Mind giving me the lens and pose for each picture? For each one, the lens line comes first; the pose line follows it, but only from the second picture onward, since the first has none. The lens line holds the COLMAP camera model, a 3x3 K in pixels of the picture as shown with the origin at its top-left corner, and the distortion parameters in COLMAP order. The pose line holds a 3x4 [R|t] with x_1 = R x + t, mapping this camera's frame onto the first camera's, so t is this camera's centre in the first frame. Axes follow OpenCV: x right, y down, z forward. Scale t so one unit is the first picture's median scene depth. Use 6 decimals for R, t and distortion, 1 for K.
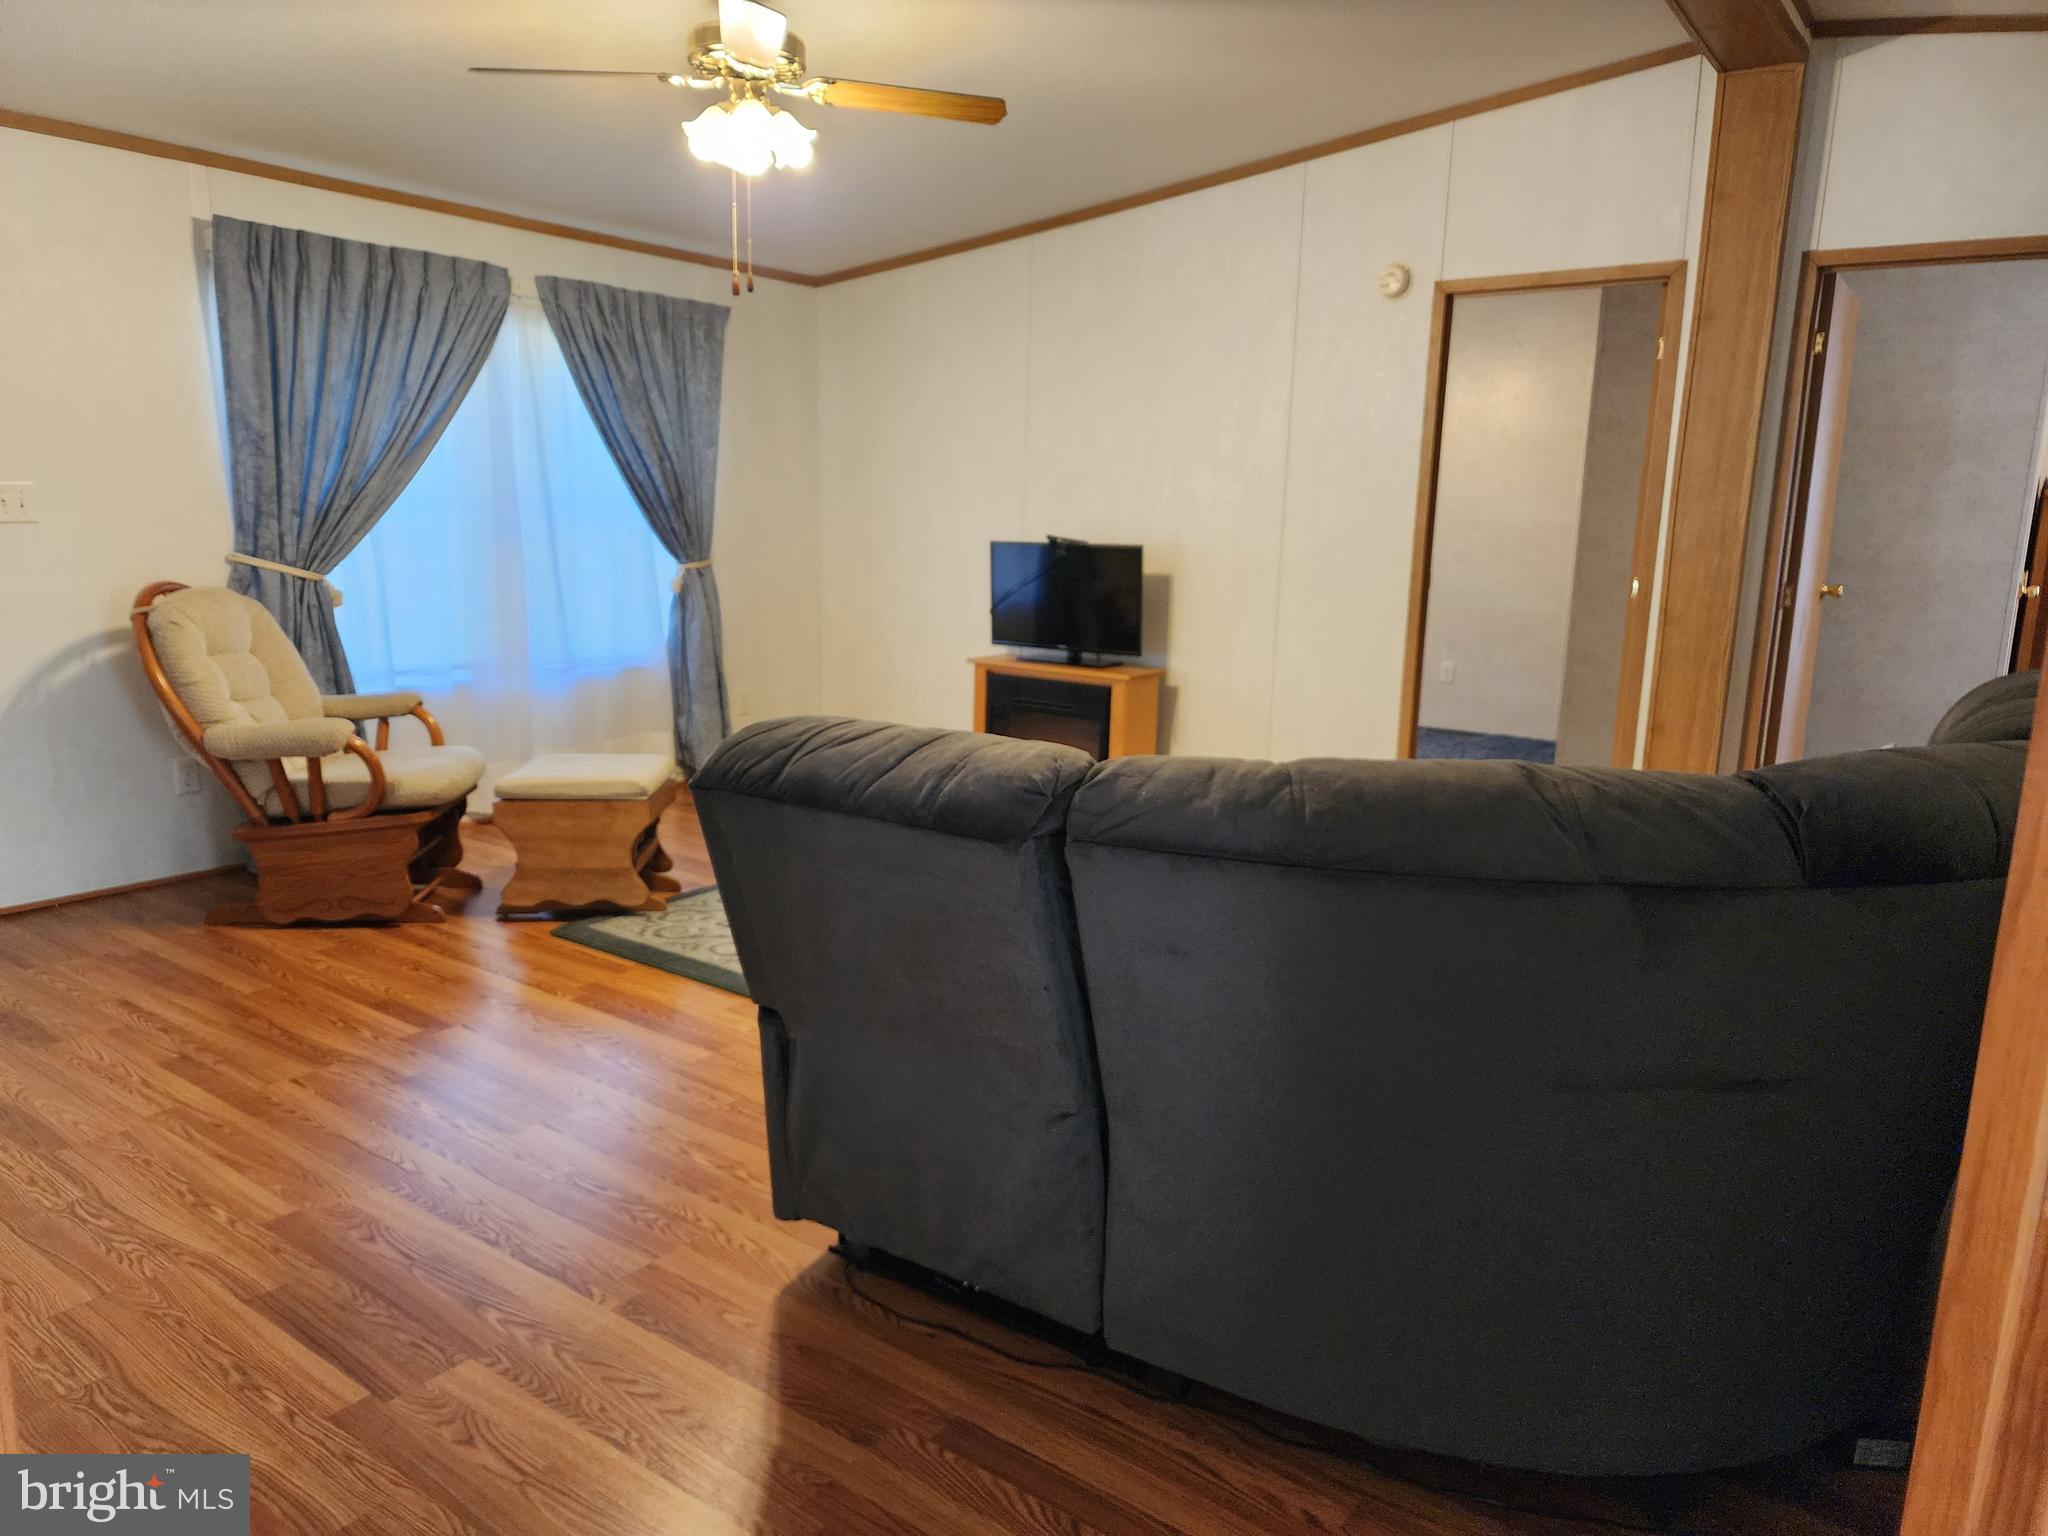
lens RADIAL K [[1363.1, 0, 966.2], [0, 1363.1, 741.8], [0, 0, 1]] dist [0.048698, -0.017687]
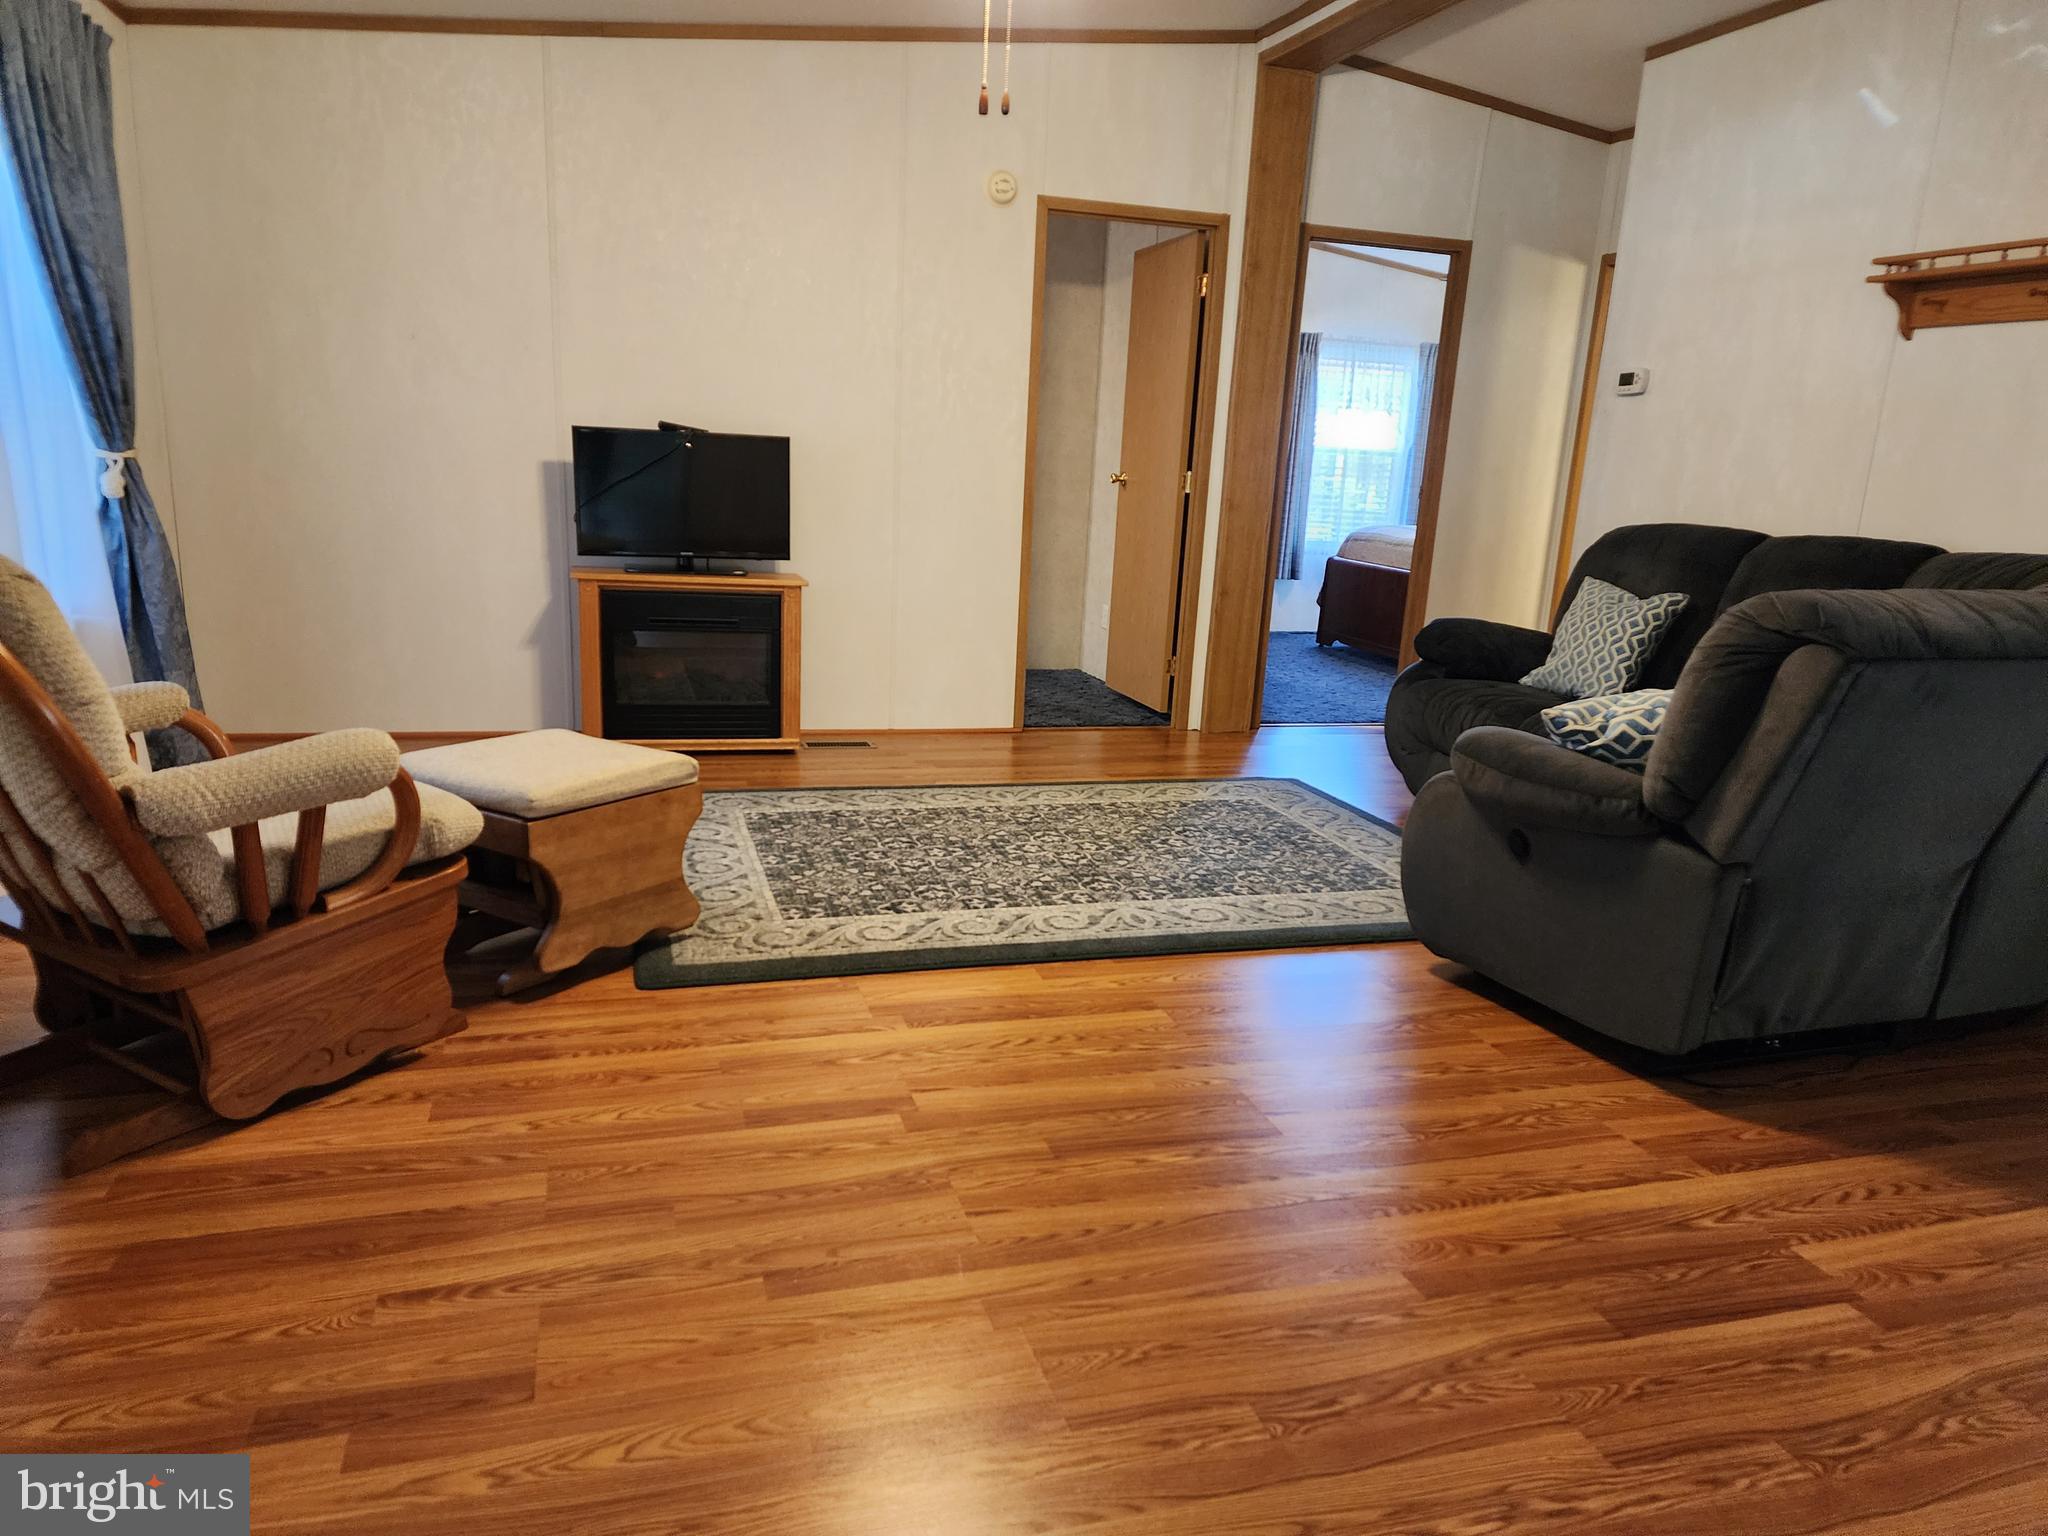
lens RADIAL K [[1363.1, 0, 1015.5], [0, 1363.1, 767.4], [0, 0, 1]] dist [0.048698, -0.017687]
pose [[0.592616, -0.174895, 0.786269, -0.758035], [0.100206, 0.984567, 0.143478, -0.056457], [-0.799228, -0.006239, 0.600995, 0.443889]]
